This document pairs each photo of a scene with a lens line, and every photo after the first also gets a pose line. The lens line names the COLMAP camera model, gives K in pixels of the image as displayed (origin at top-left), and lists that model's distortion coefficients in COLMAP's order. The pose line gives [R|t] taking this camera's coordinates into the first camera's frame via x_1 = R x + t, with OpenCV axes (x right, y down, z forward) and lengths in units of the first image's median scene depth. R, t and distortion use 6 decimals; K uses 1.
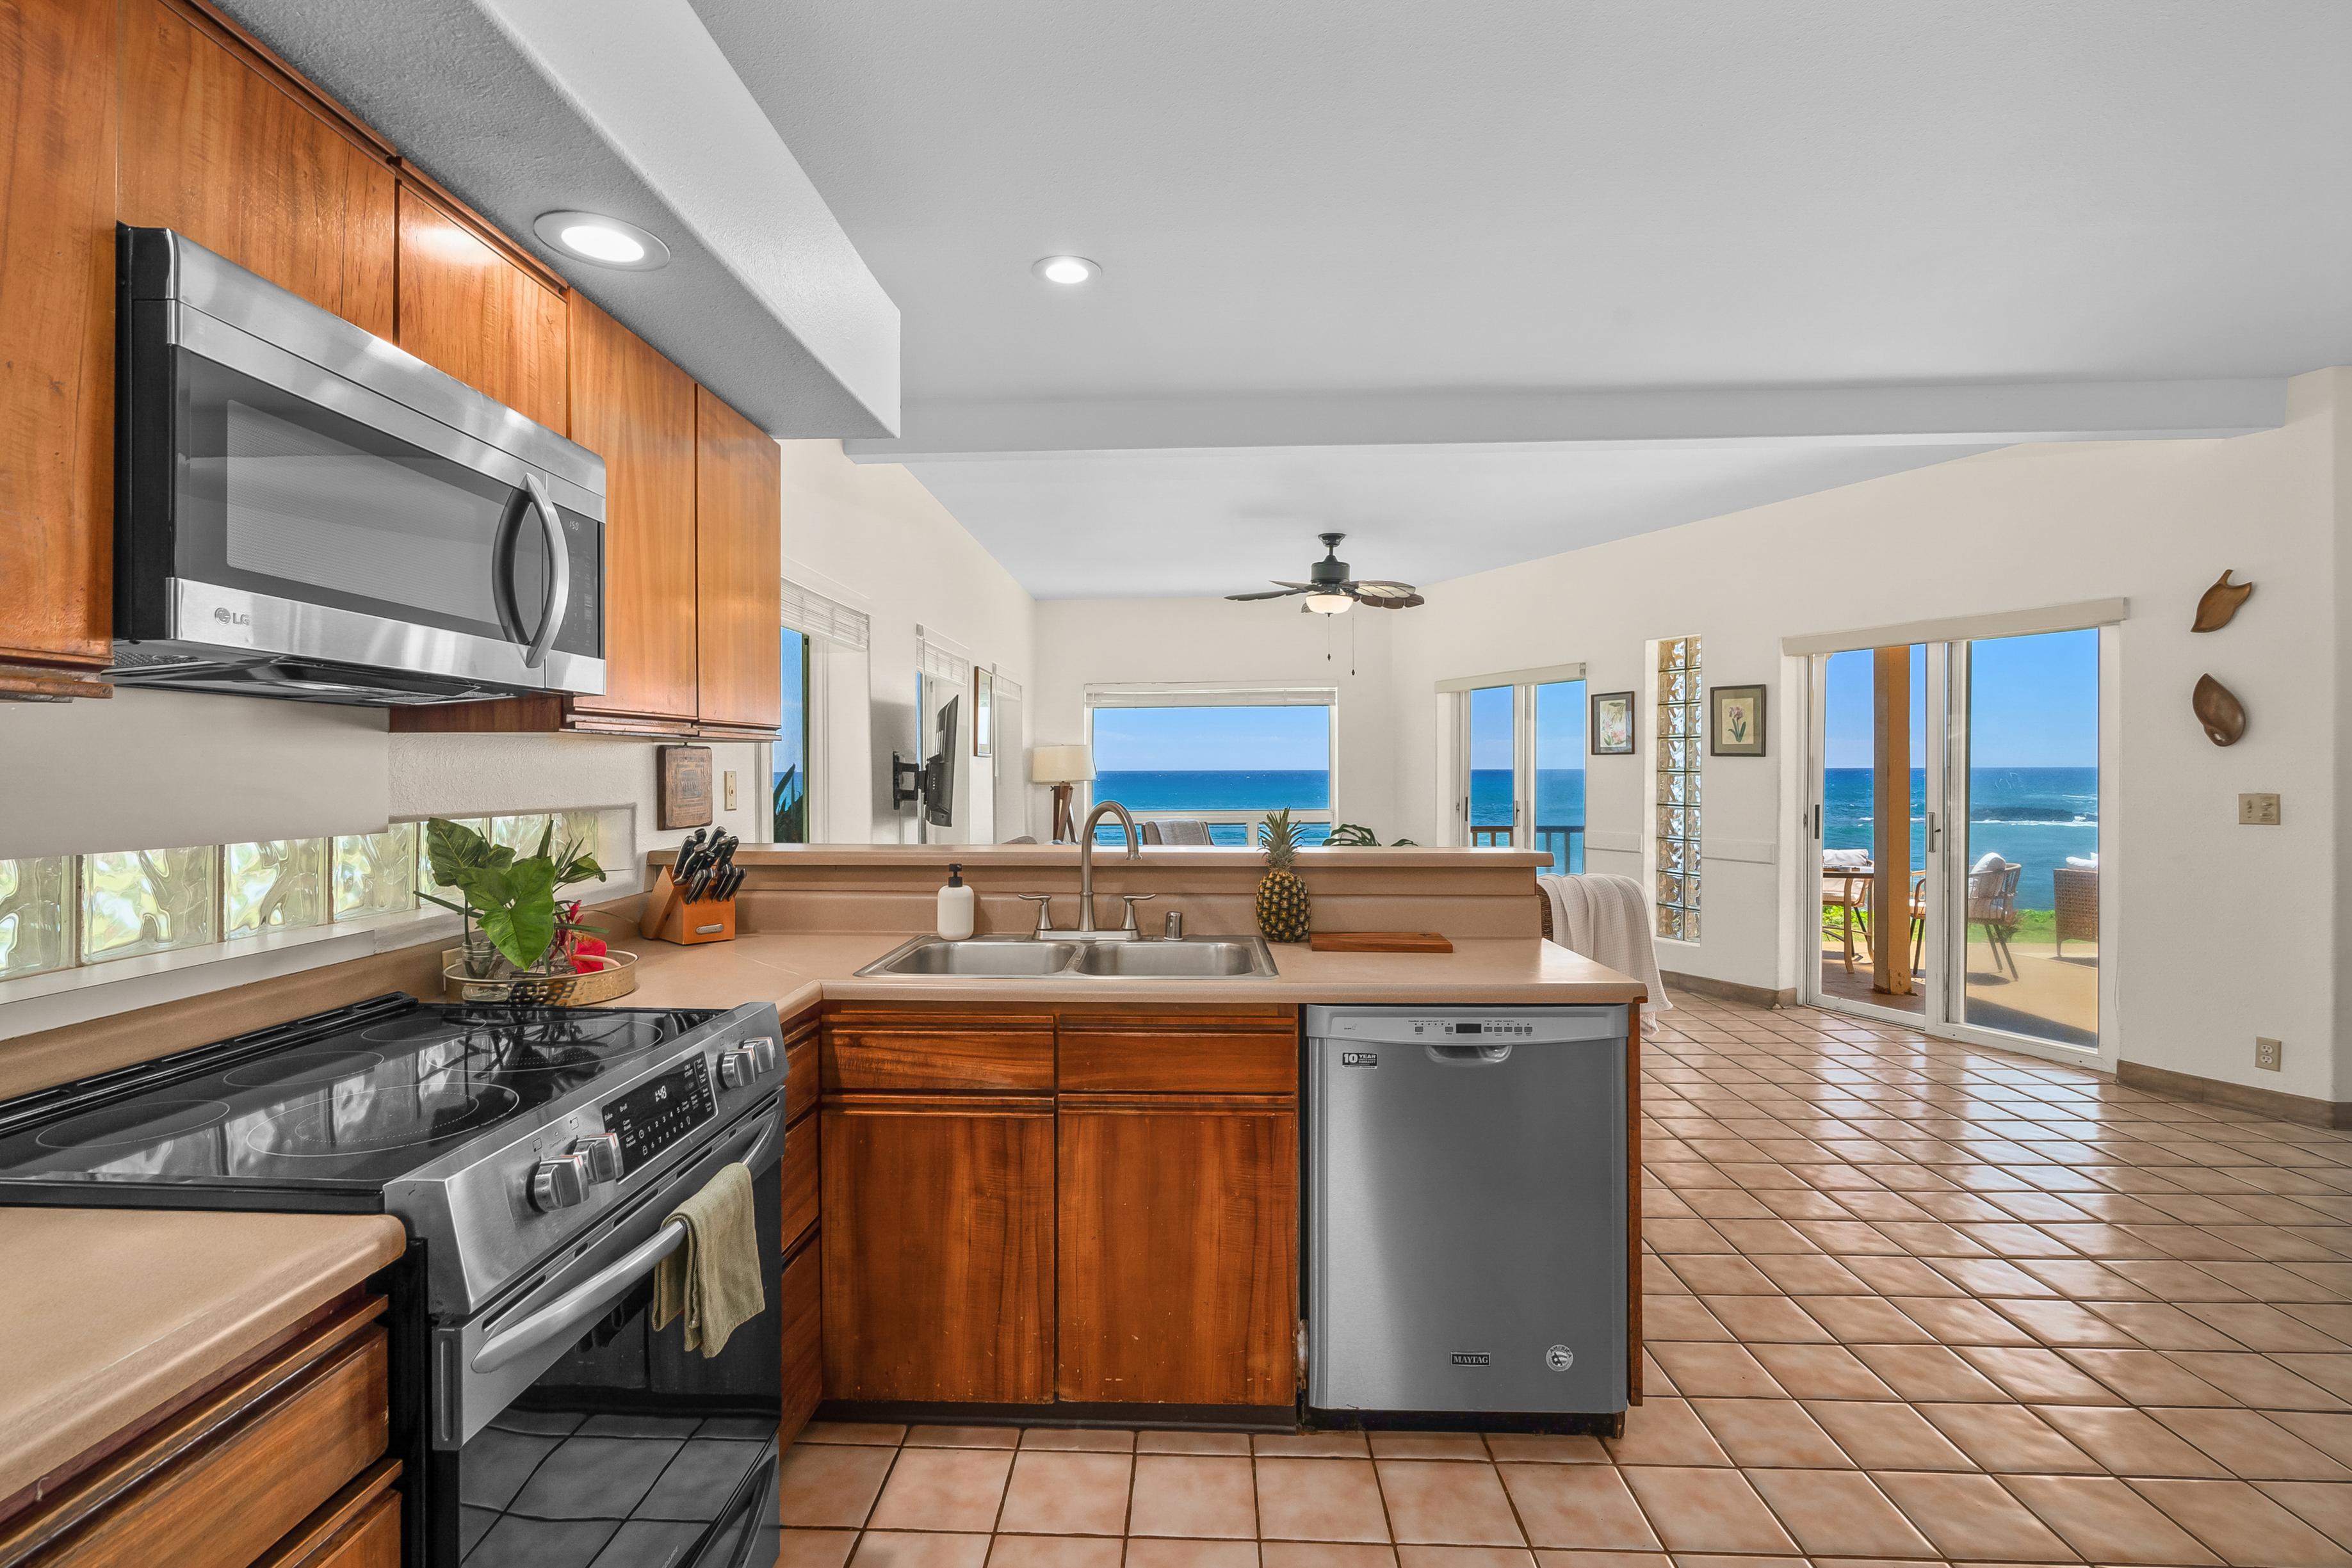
lens RADIAL K [[1089.9, 0, 1171.7], [0, 1089.9, 777.3], [0, 0, 1]] dist [-0.000372, 0.000012]
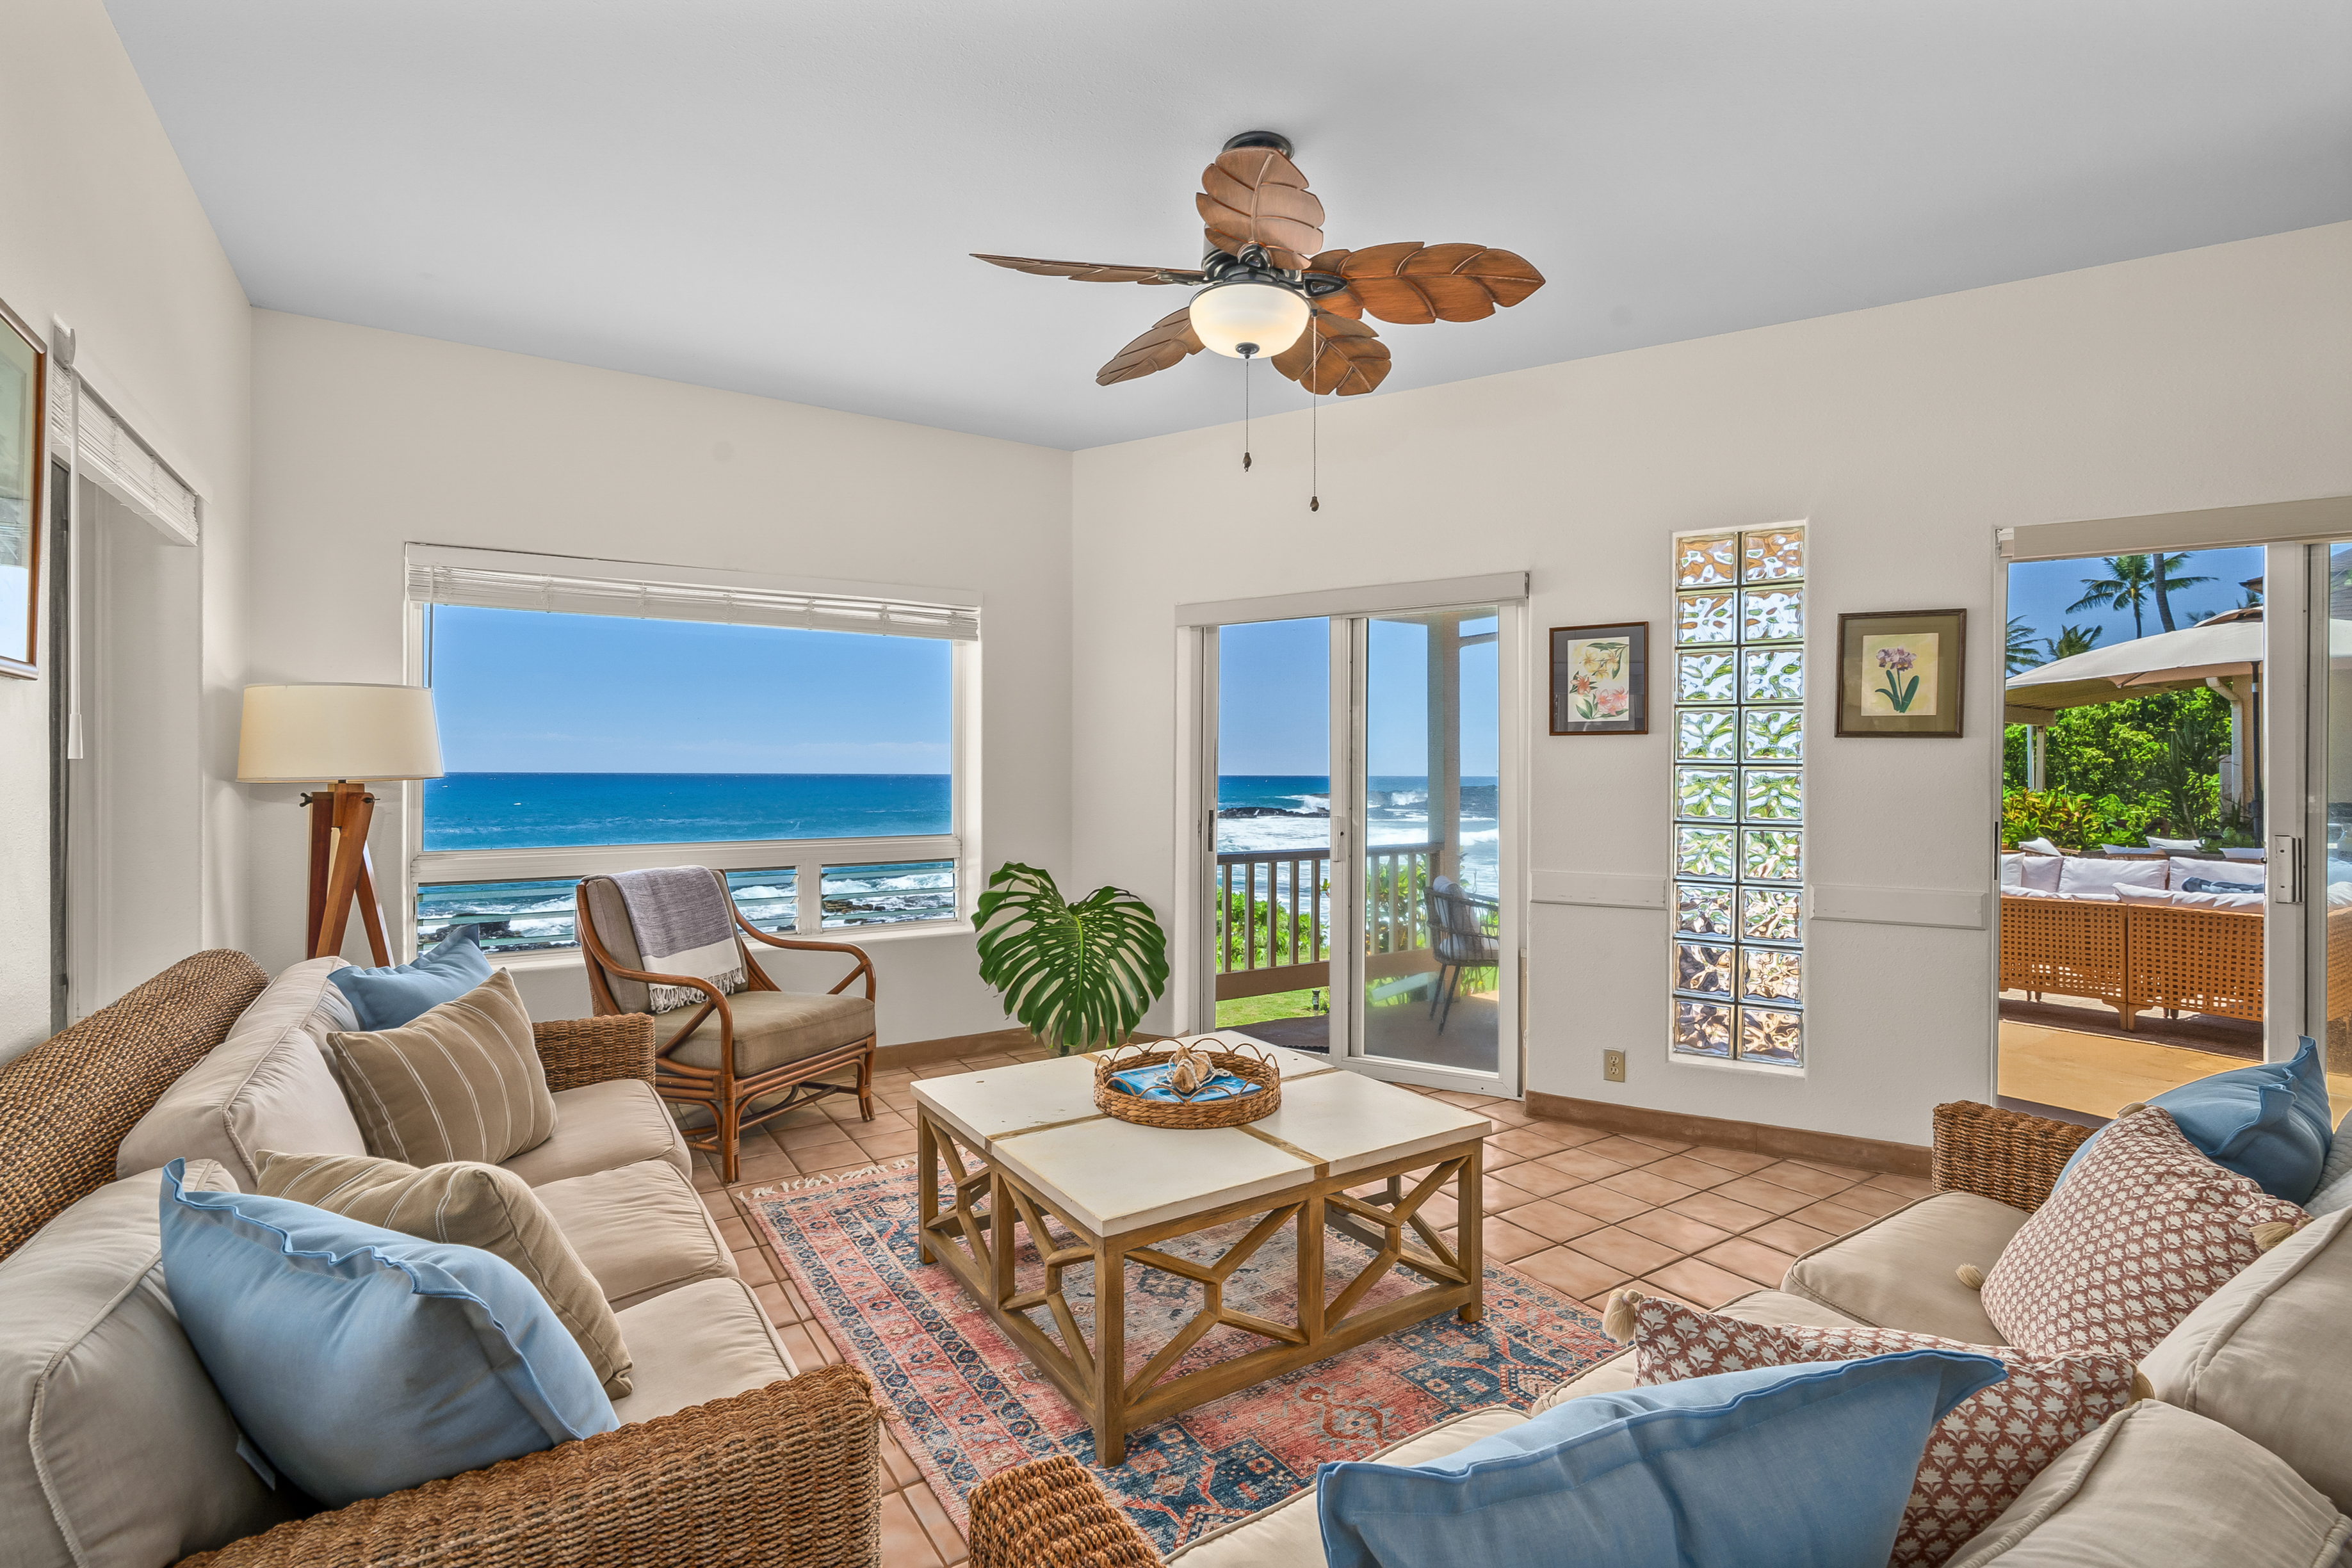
lens RADIAL K [[1089.9, 0, 1170.8], [0, 1089.9, 793.7], [0, 0, 1]] dist [-0.000372, 0.000012]
pose [[0.827345, 0.001080, 0.561692, -0.090115], [-0.002992, 0.999992, 0.002485, 0.008277], [-0.561685, -0.003737, 0.827342, 0.642671]]
